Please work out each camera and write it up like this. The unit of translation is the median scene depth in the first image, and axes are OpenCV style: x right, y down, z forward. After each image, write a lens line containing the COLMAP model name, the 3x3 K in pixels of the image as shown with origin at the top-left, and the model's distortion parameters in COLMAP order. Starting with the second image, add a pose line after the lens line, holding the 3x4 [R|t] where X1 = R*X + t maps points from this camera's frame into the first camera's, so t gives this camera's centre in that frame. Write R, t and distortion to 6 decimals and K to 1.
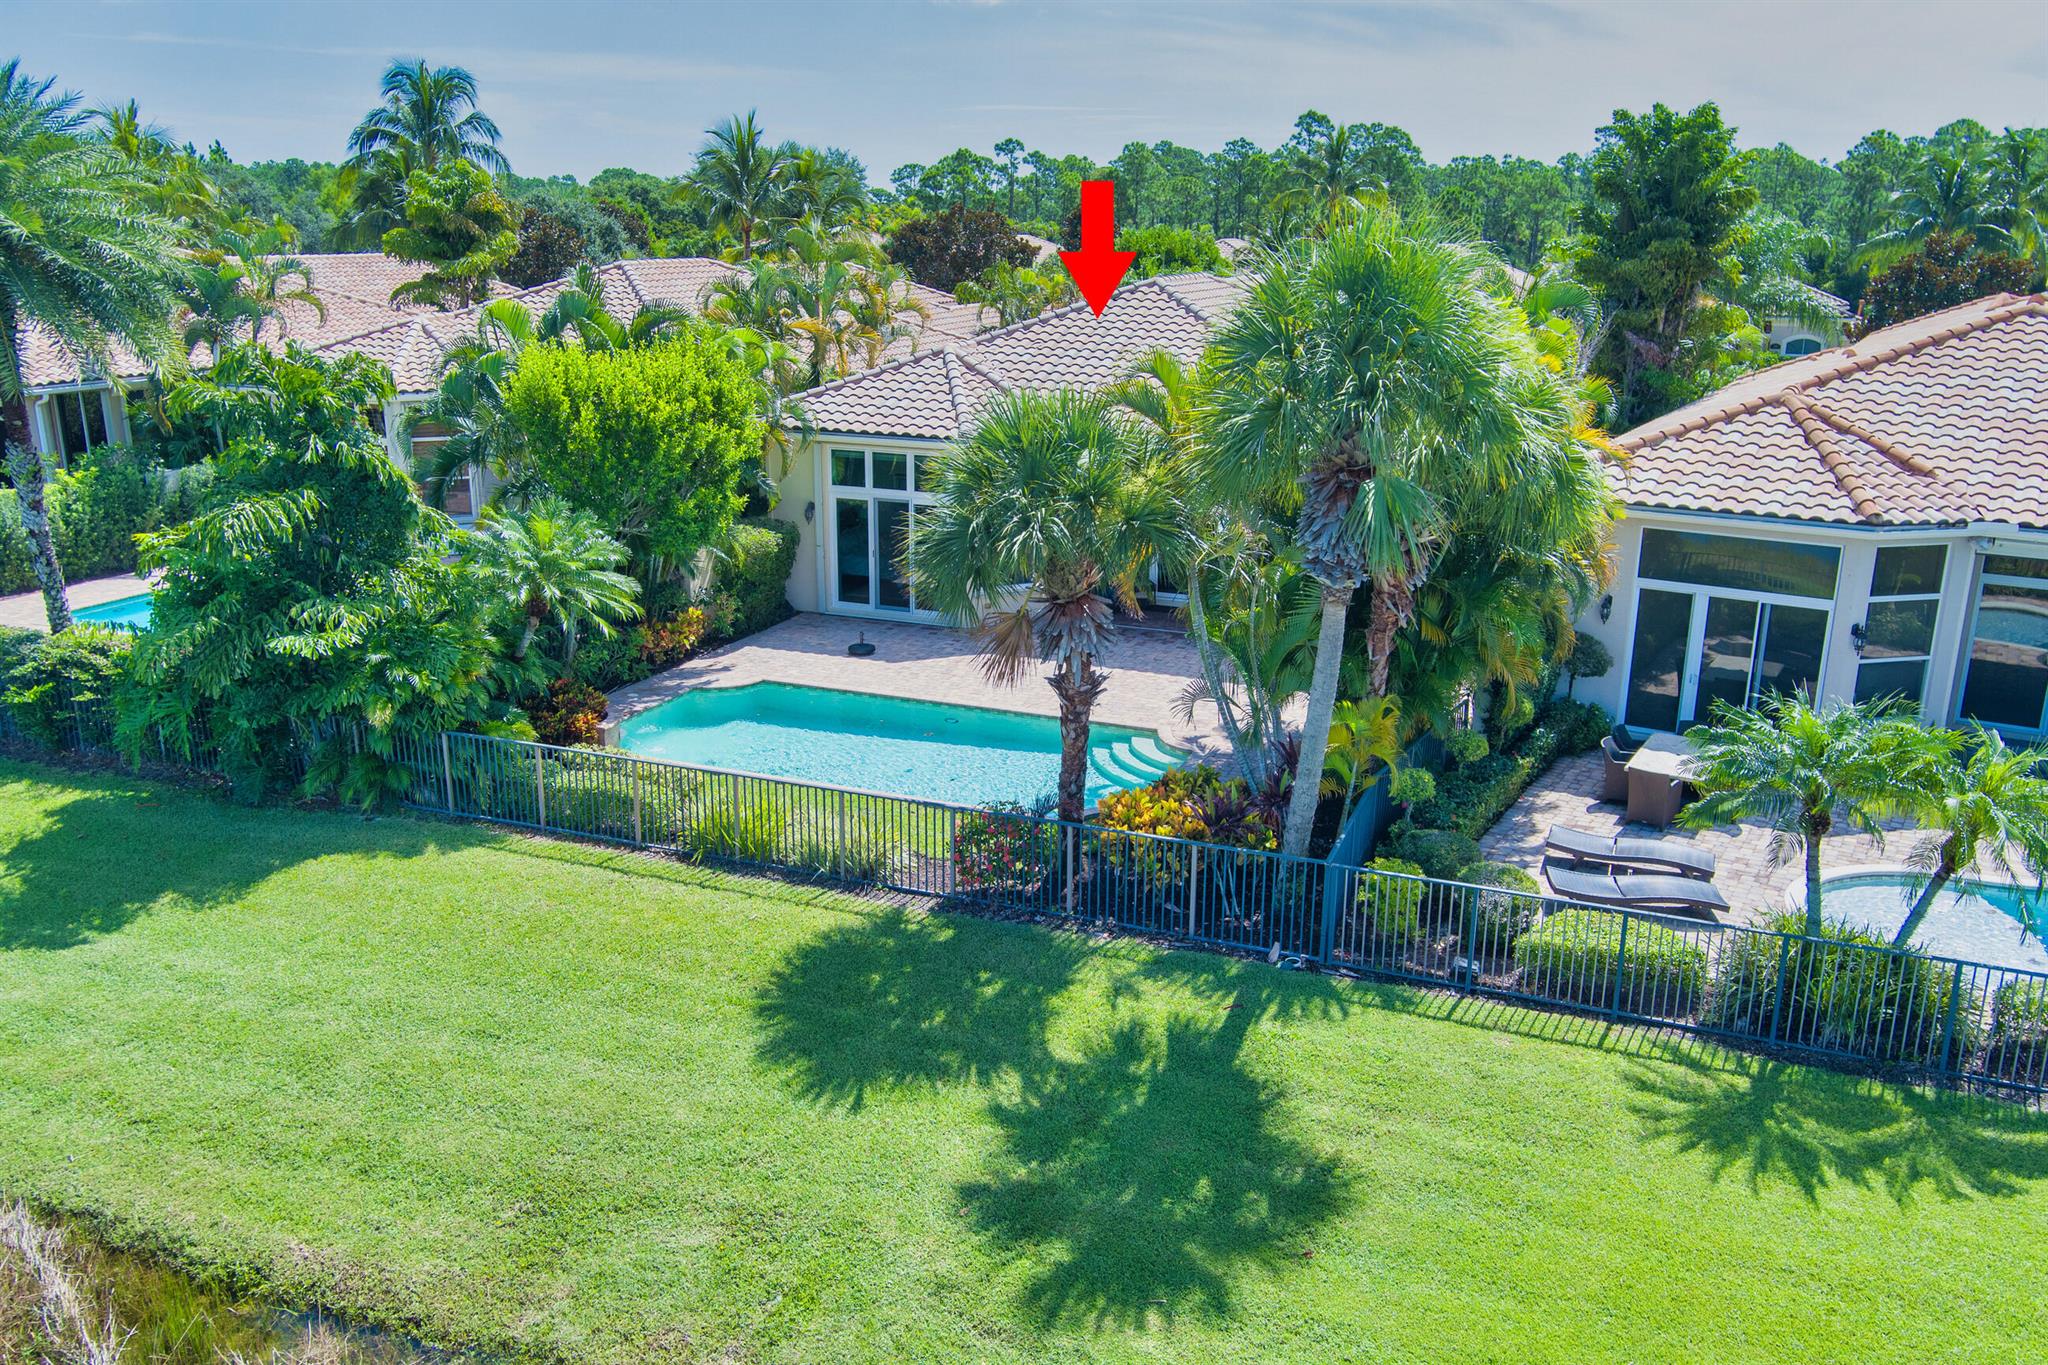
lens RADIAL K [[1640.1, 0, 1029.5], [0, 1640.1, 676.6], [0, 0, 1]] dist [0.007421, 0.035429]
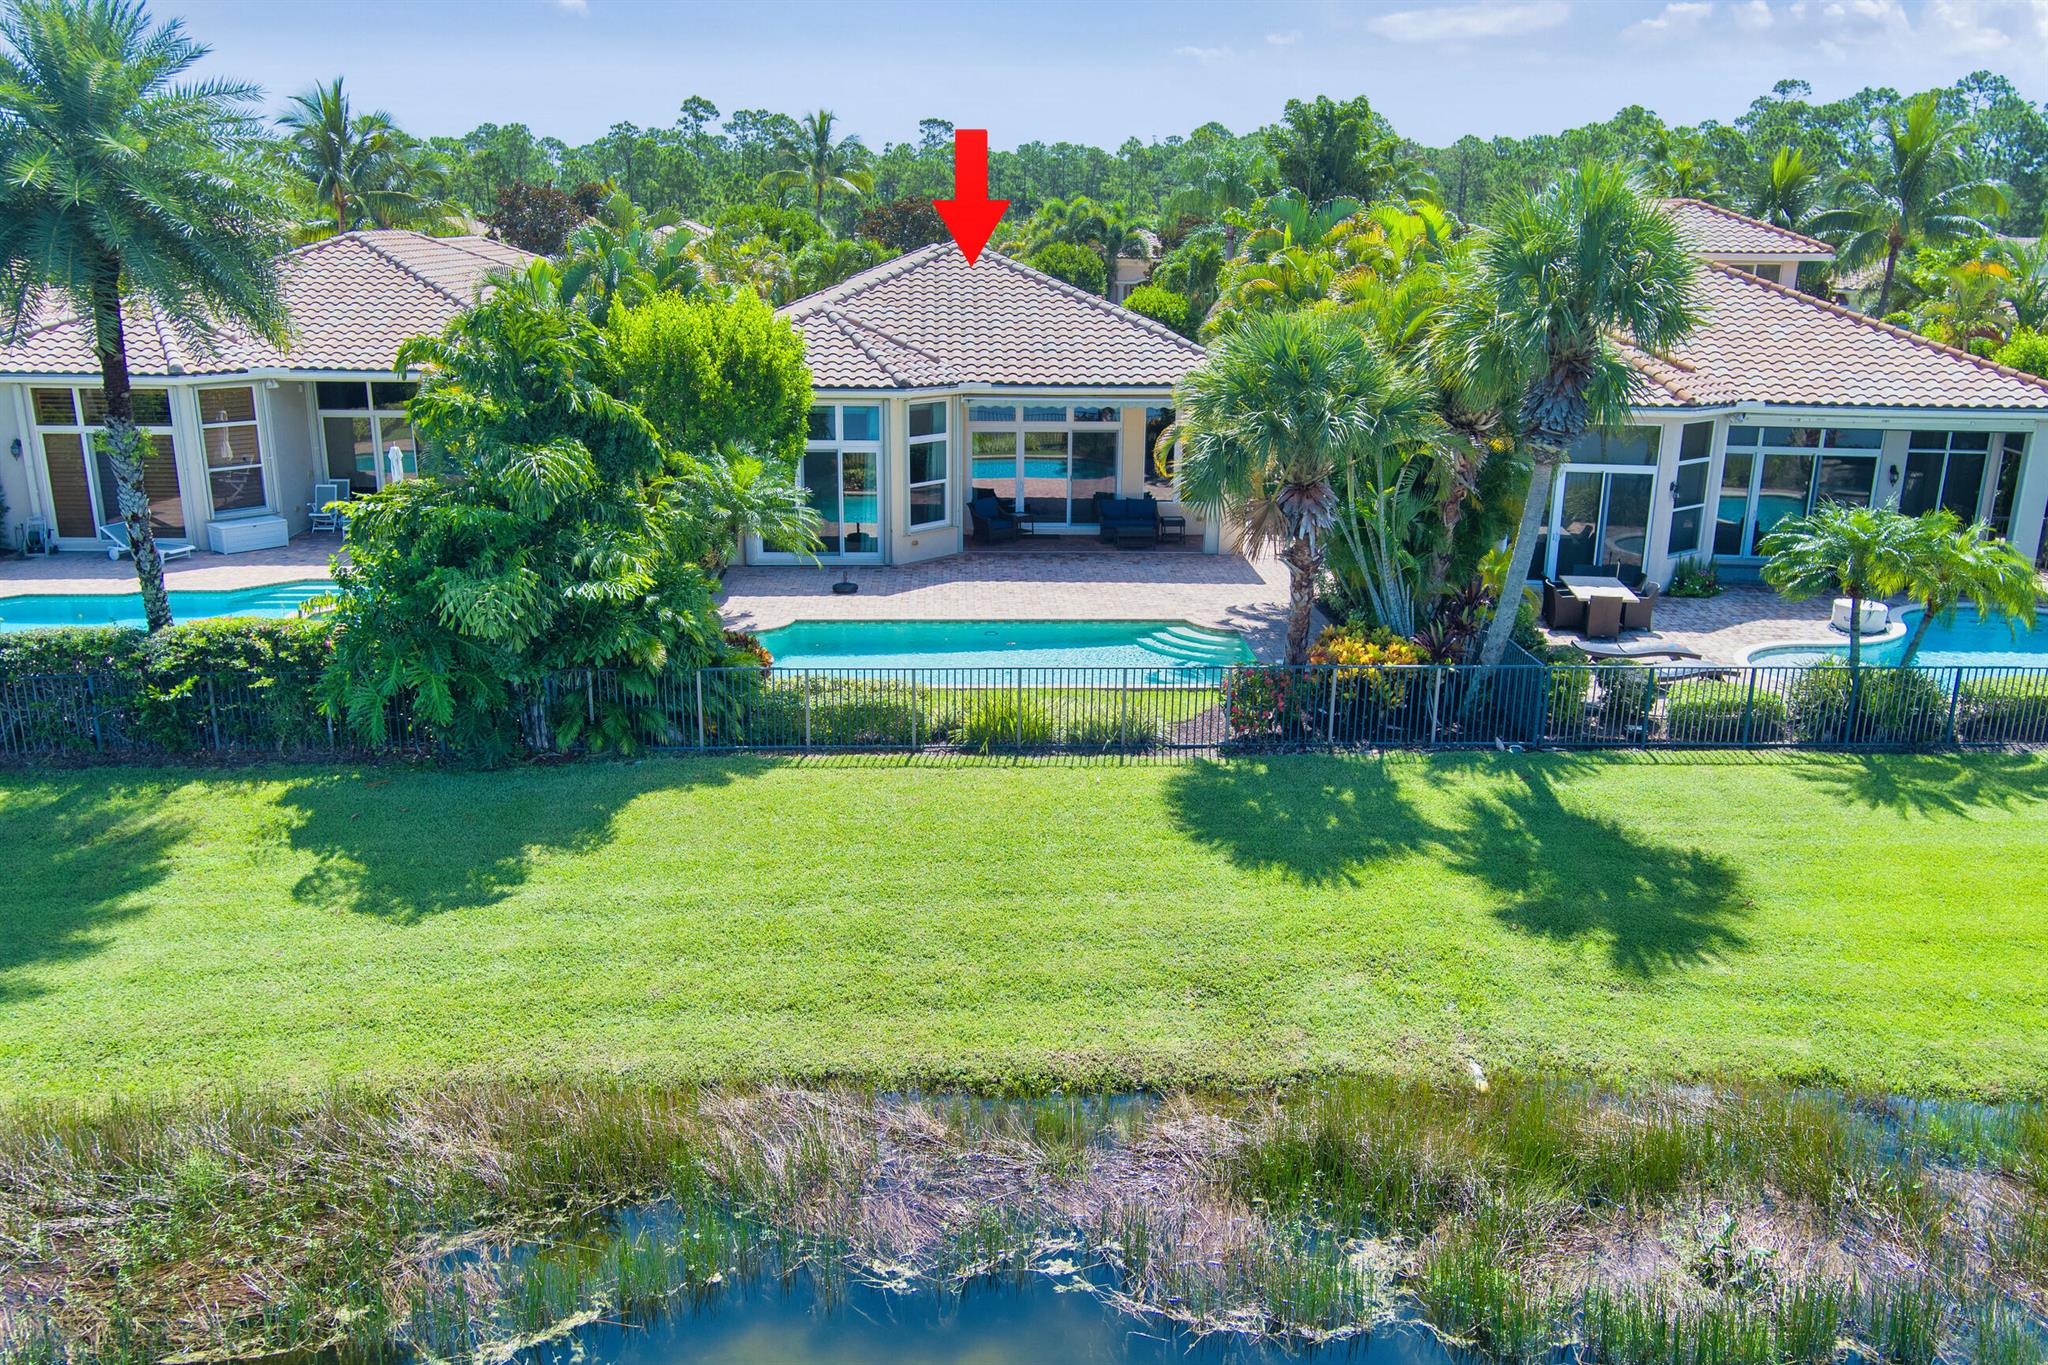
lens RADIAL K [[1640.1, 0, 1028.0], [0, 1640.1, 677.7], [0, 0, 1]] dist [0.007421, 0.035429]
pose [[0.911570, -0.113446, 0.395183, -0.638274], [0.110886, 0.993398, 0.029396, 0.034989], [-0.395909, 0.017024, 0.918132, -0.033839]]
